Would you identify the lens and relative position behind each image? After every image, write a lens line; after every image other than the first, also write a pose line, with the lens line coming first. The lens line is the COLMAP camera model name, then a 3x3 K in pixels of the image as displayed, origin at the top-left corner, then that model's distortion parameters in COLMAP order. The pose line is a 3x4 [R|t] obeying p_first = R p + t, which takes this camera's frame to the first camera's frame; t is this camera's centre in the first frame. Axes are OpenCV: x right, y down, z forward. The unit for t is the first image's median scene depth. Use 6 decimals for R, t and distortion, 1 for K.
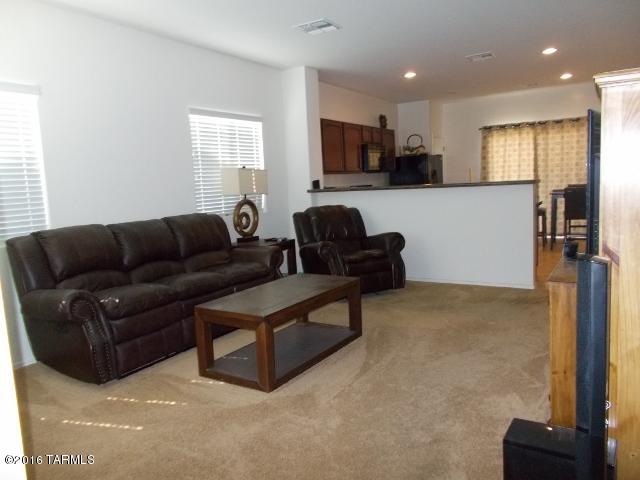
lens RADIAL K [[494.5, 0, 316.5], [0, 494.5, 238.7], [0, 0, 1]] dist [0.012032, -0.006983]
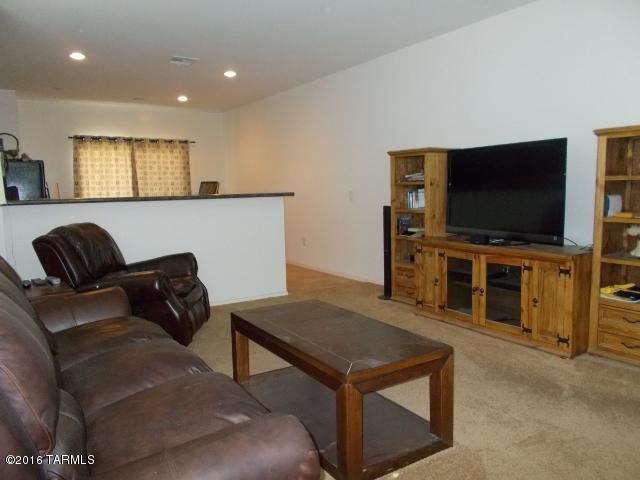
lens RADIAL K [[494.5, 0, 319.0], [0, 494.5, 242.5], [0, 0, 1]] dist [0.012032, -0.006983]
pose [[0.453716, -0.054294, 0.889491, -0.259559], [0.095925, 0.995318, 0.011823, -0.009022], [-0.885968, 0.079961, 0.456800, 0.247034]]
